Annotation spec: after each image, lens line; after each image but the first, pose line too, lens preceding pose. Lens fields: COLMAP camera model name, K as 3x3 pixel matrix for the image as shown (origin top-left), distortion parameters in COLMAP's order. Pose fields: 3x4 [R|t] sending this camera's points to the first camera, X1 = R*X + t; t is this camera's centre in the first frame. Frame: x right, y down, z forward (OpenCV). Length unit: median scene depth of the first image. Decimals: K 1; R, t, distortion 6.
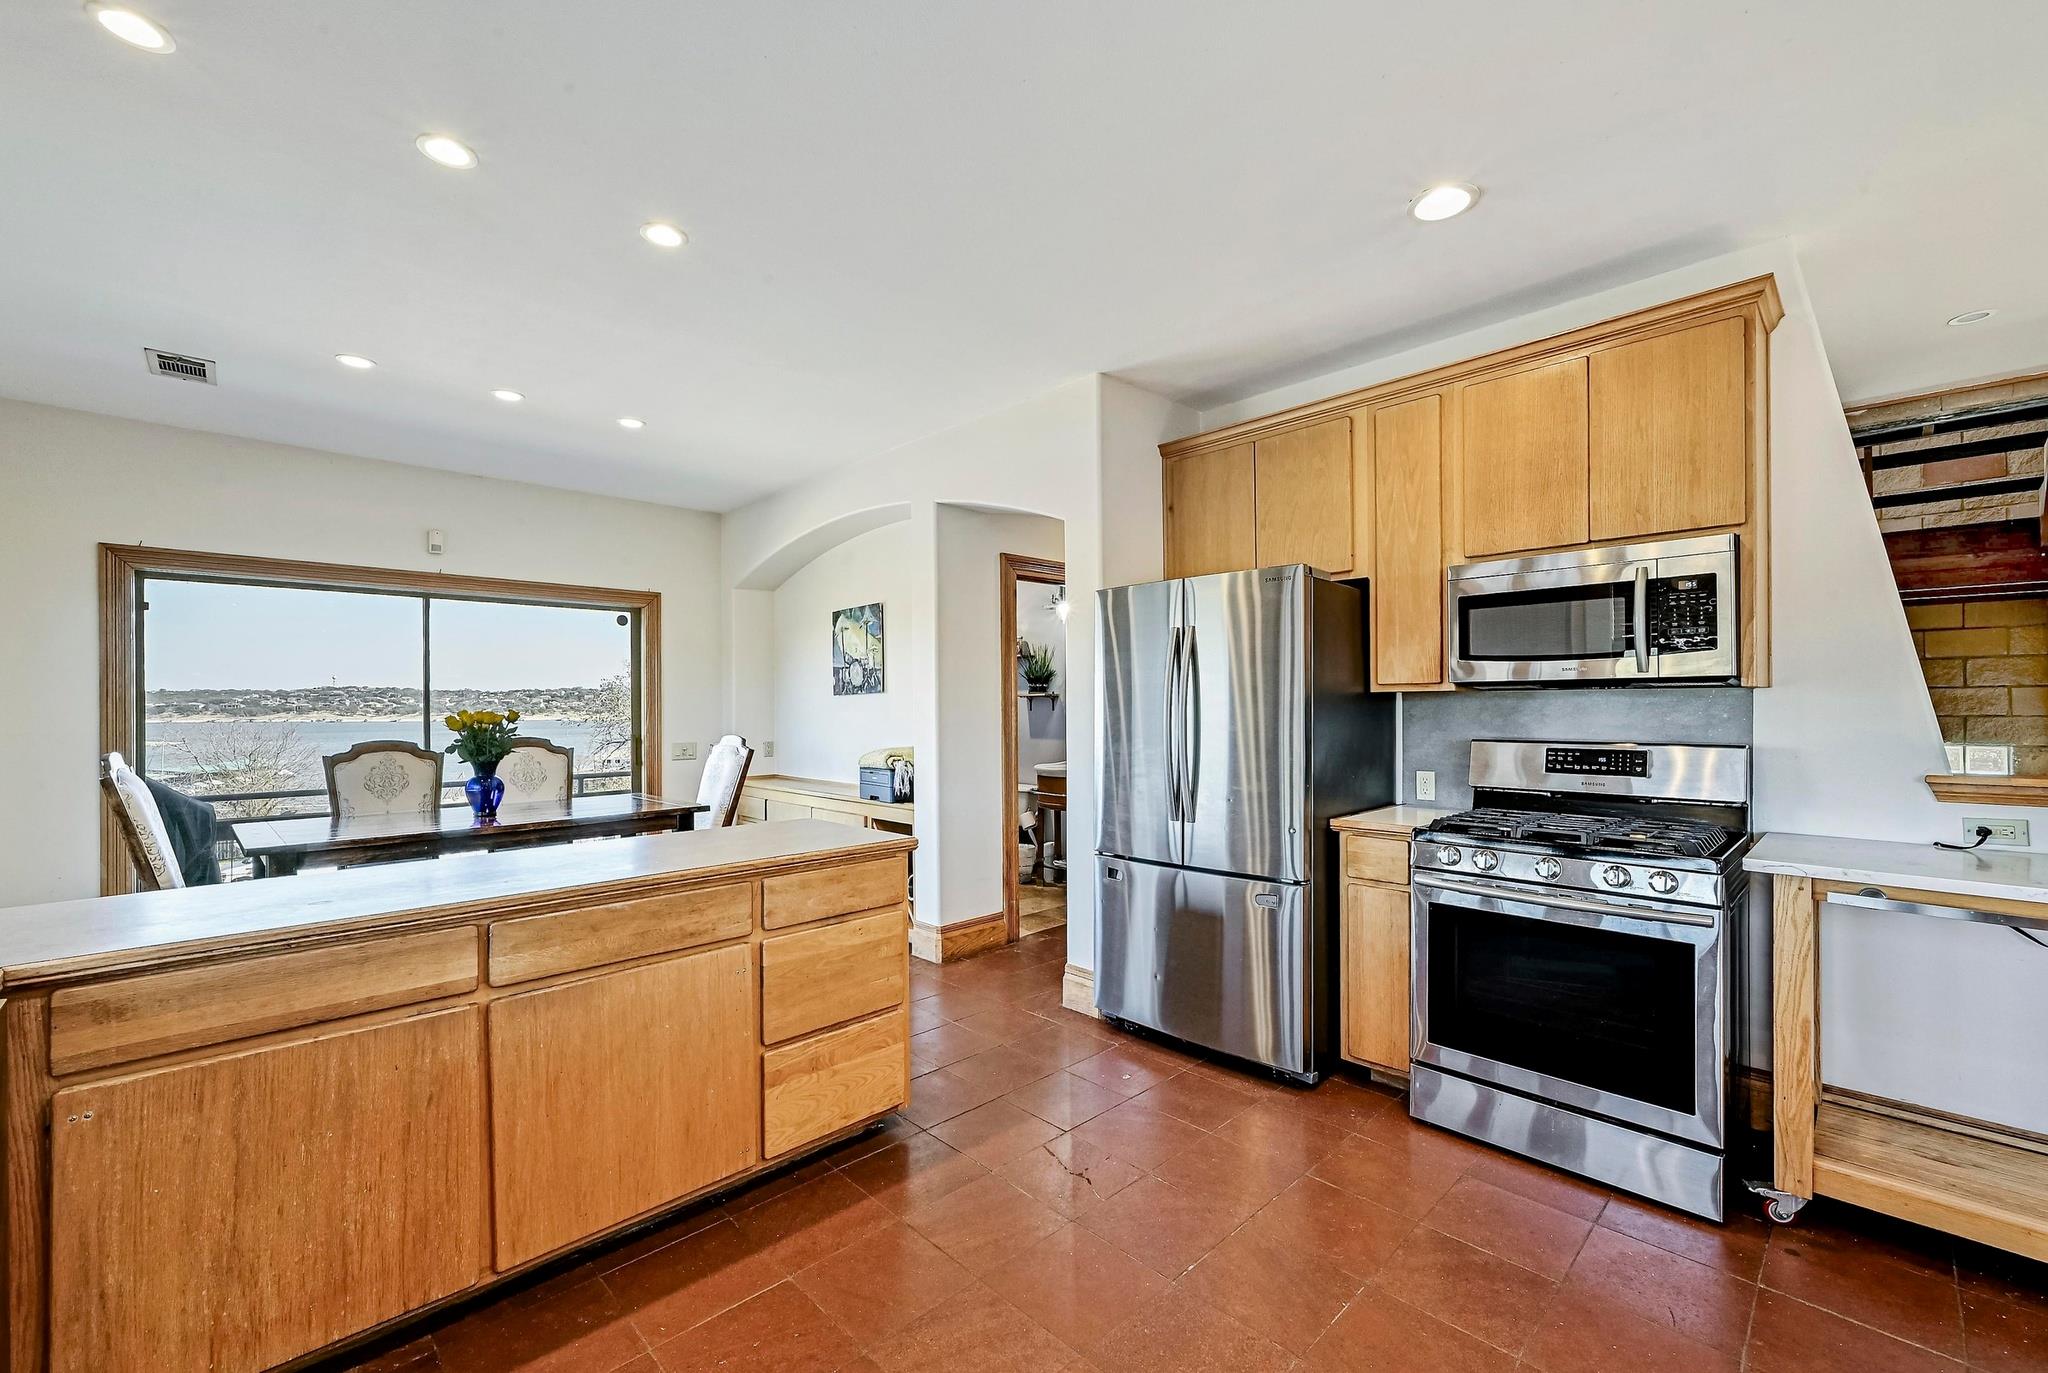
lens RADIAL K [[829.4, 0, 1024.6], [0, 829.4, 700.5], [0, 0, 1]] dist [-0.000558, -0.000046]
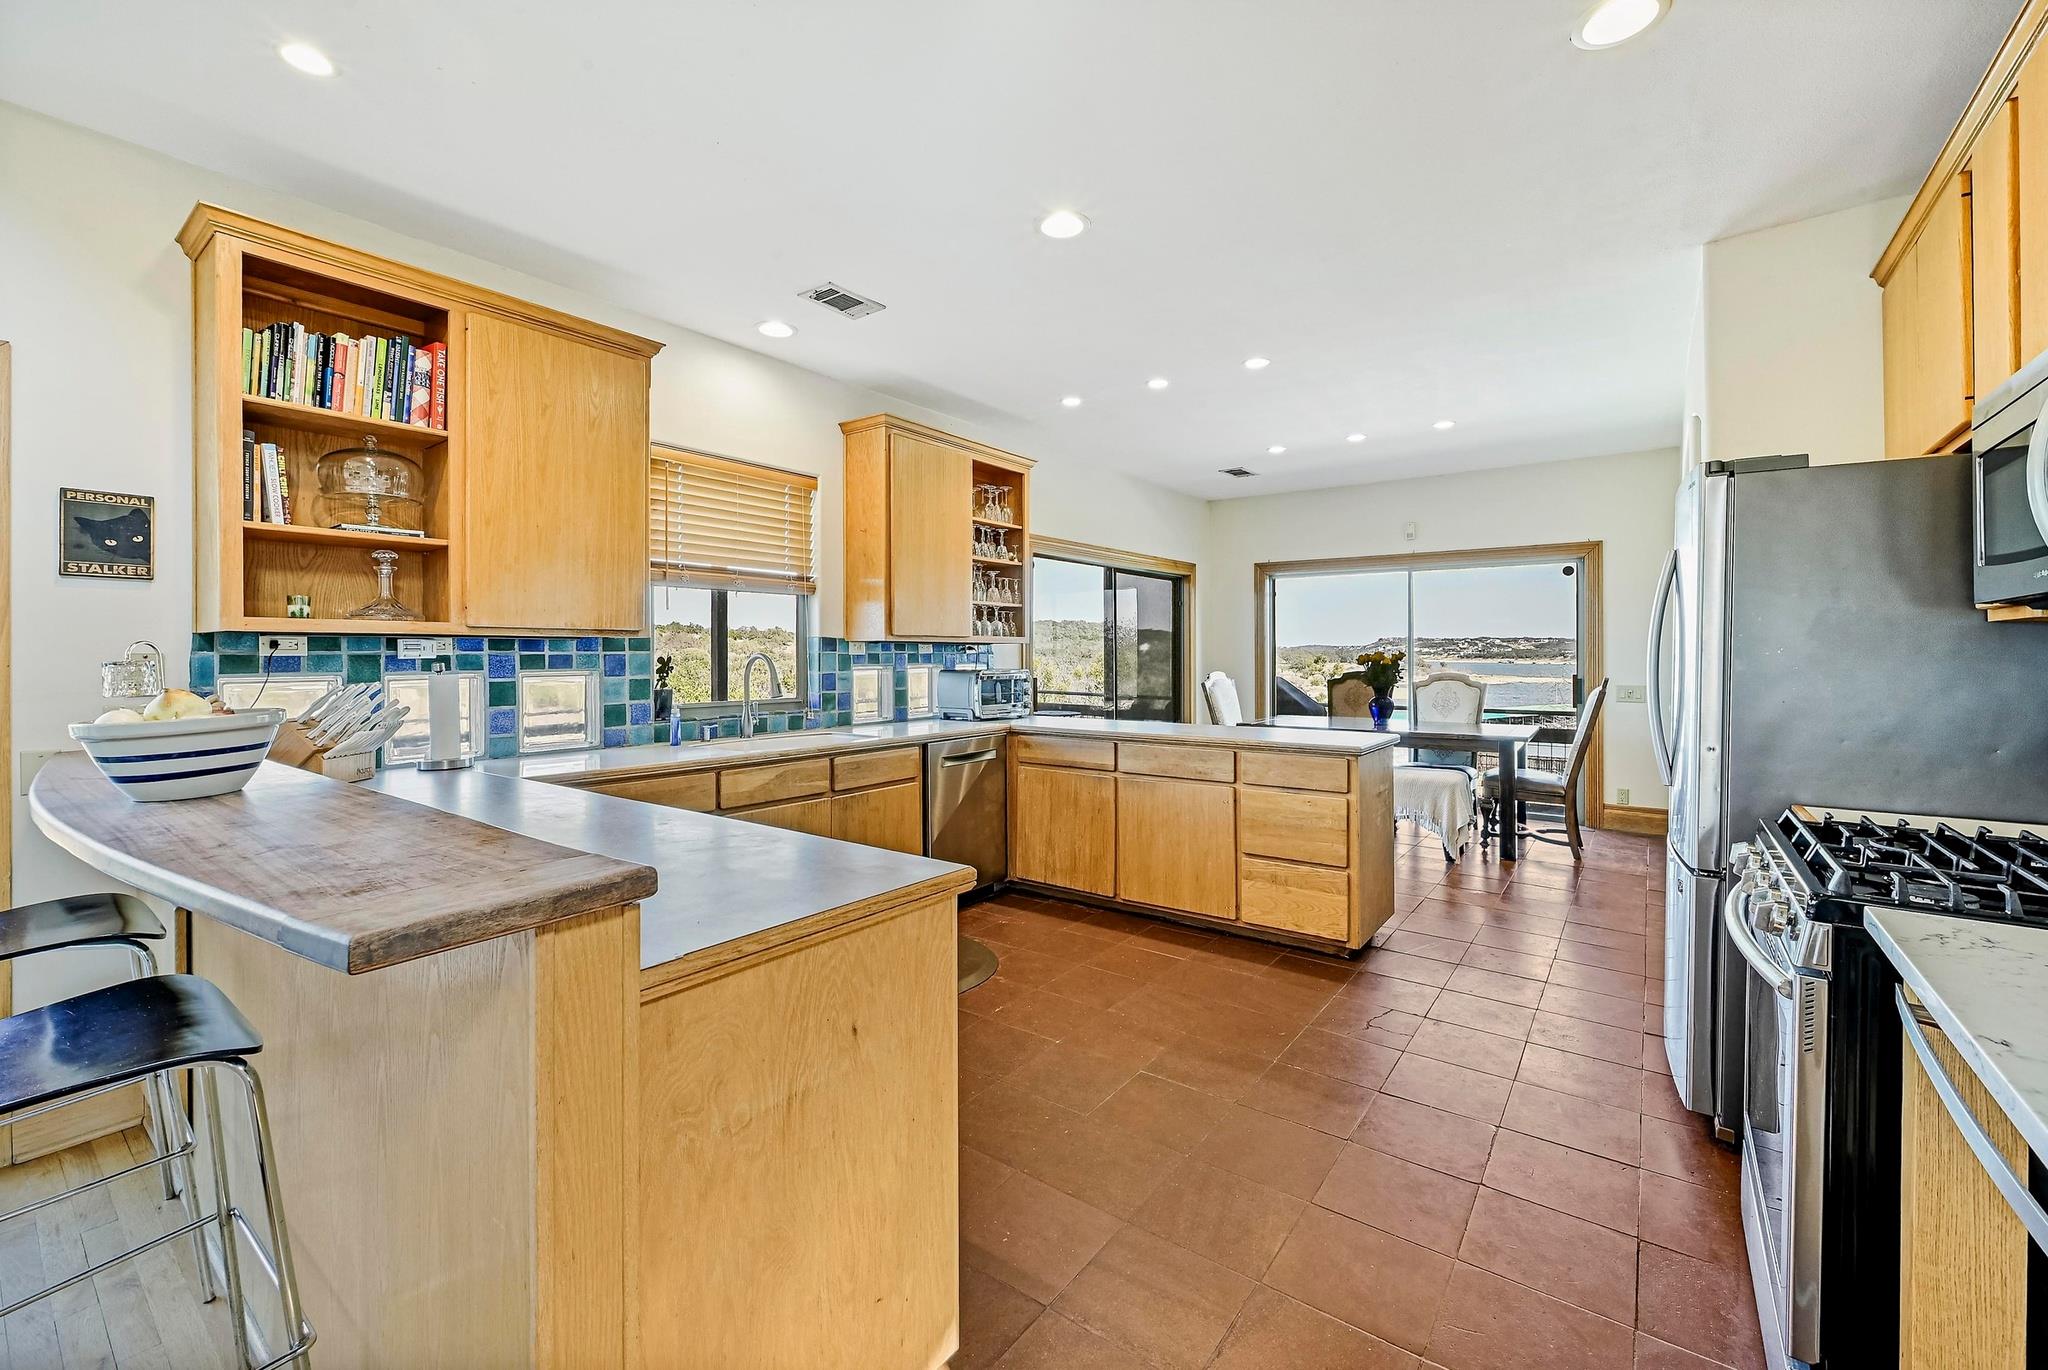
lens RADIAL K [[840.2, 0, 1022.8], [0, 840.2, 645.9], [0, 0, 1]] dist [-0.002160, -0.000226]
pose [[0.155524, -0.005611, -0.987816, 1.039194], [0.005139, 0.999975, -0.004871, 0.008107], [0.987819, -0.004319, 0.155549, 0.250399]]
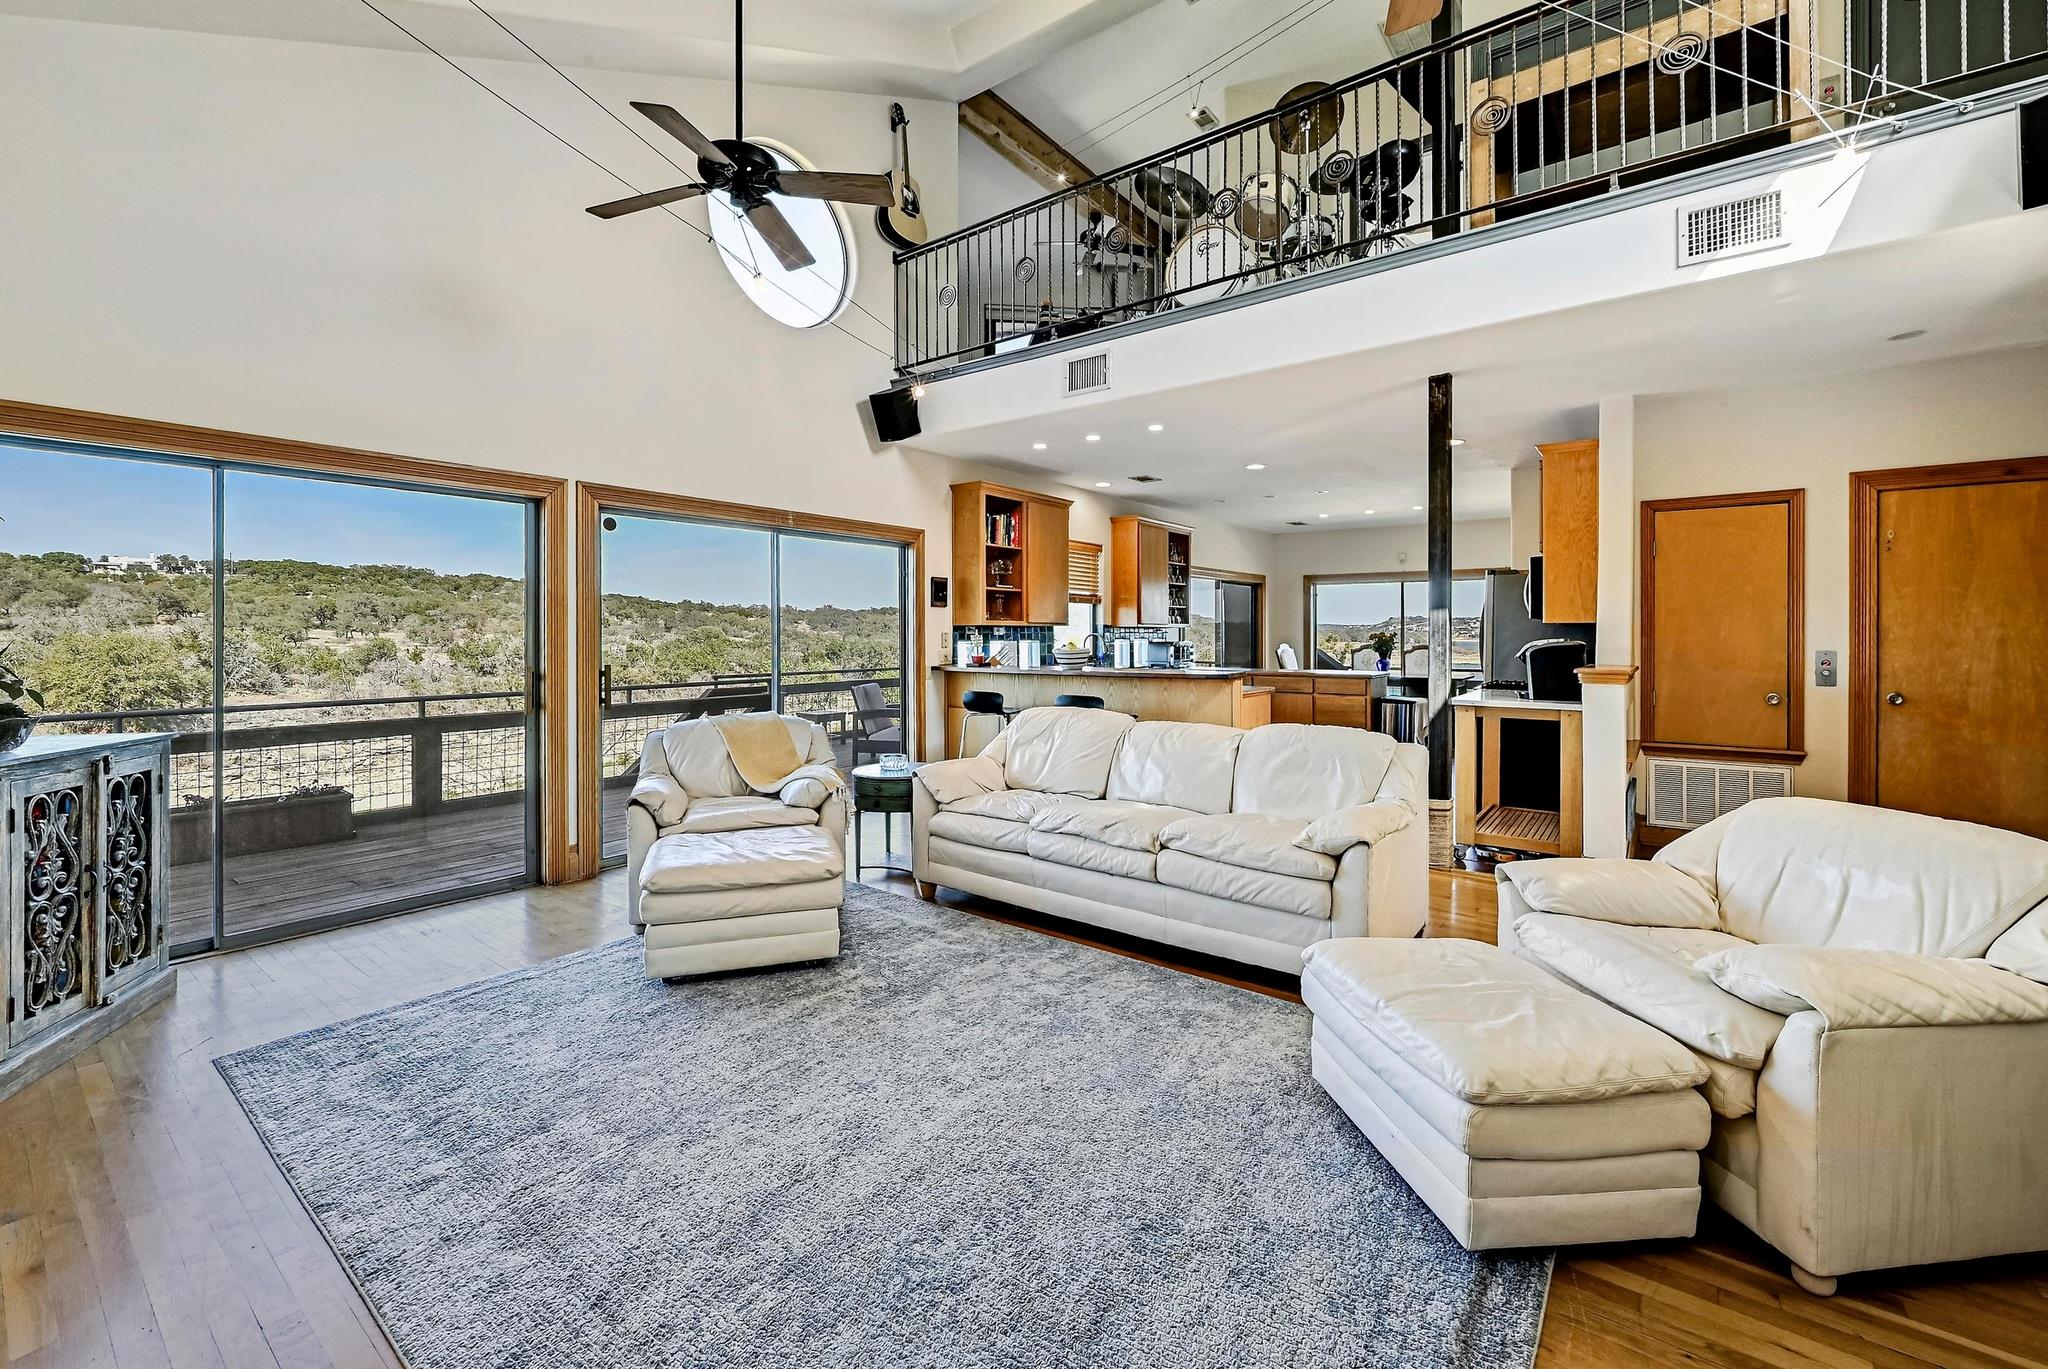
lens RADIAL K [[840.2, 0, 1022.8], [0, 840.2, 645.4], [0, 0, 1]] dist [-0.002160, -0.000226]
pose [[0.147010, 0.016157, -0.989003, 2.589827], [0.007369, 0.999821, 0.017429, 0.002141], [0.989108, -0.009850, 0.146864, -0.685477]]
